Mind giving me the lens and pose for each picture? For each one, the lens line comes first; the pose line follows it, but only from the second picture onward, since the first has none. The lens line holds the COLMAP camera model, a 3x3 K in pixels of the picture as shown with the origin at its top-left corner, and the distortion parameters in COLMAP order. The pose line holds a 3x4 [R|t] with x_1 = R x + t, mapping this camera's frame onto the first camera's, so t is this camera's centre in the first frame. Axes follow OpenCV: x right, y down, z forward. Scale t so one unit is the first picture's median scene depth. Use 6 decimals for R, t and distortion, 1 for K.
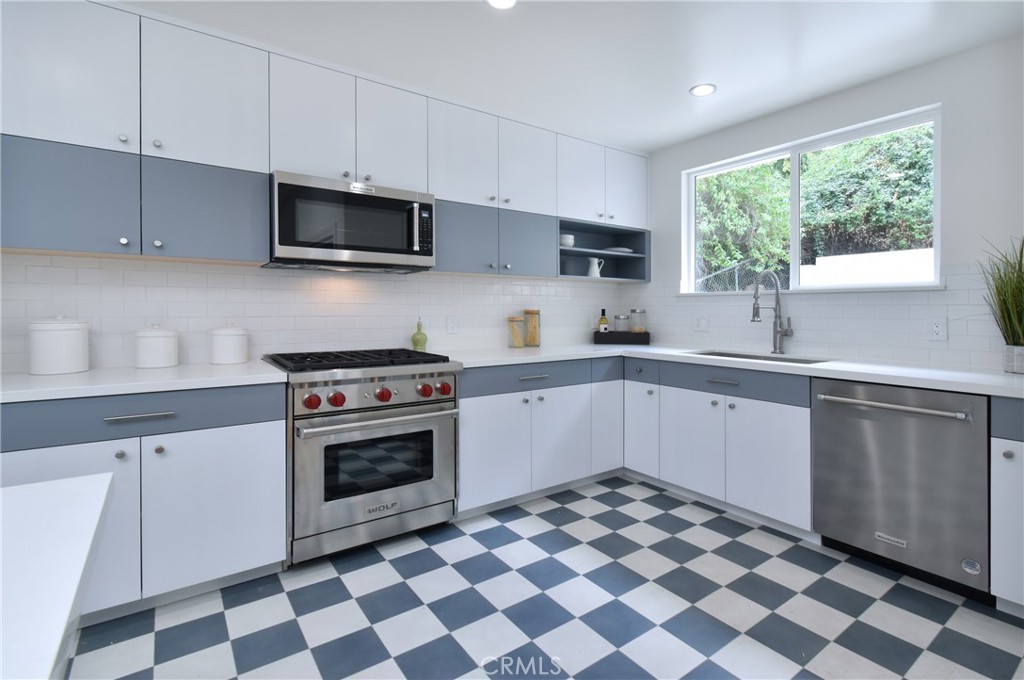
lens RADIAL K [[478.5, 0, 534.9], [0, 478.5, 312.4], [0, 0, 1]] dist [0.002853, -0.000343]
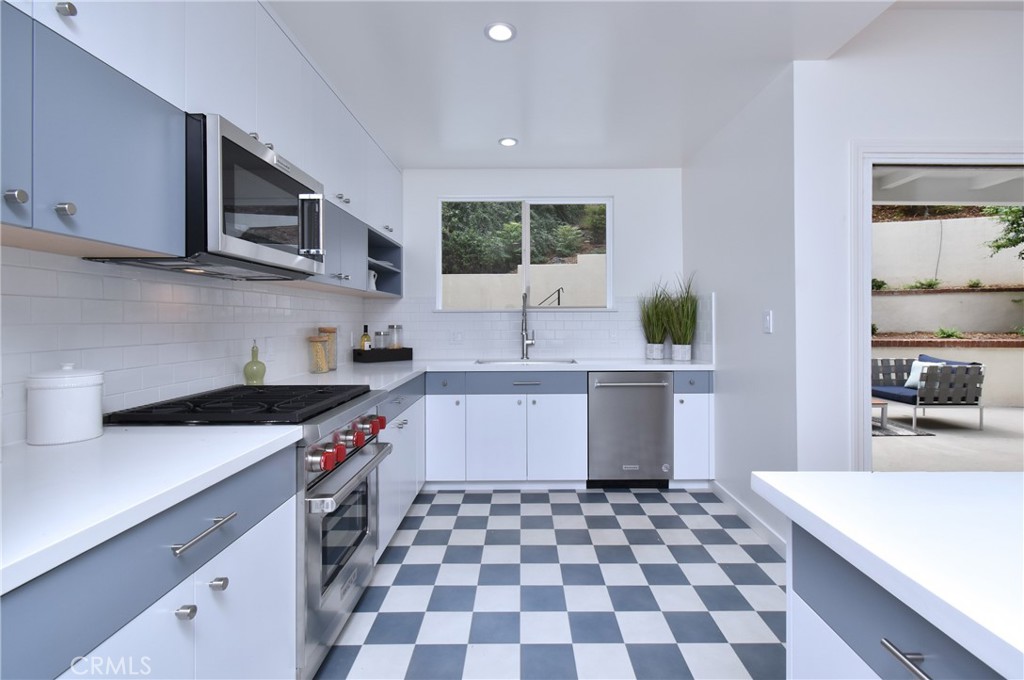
lens RADIAL K [[526.7, 0, 530.3], [0, 526.7, 318.5], [0, 0, 1]] dist [-0.017805, -0.000071]
pose [[0.557110, -0.000400, 0.830439, -0.580200], [0.008223, 0.999954, -0.005036, -0.013028], [-0.830398, 0.009634, 0.557087, 0.184780]]
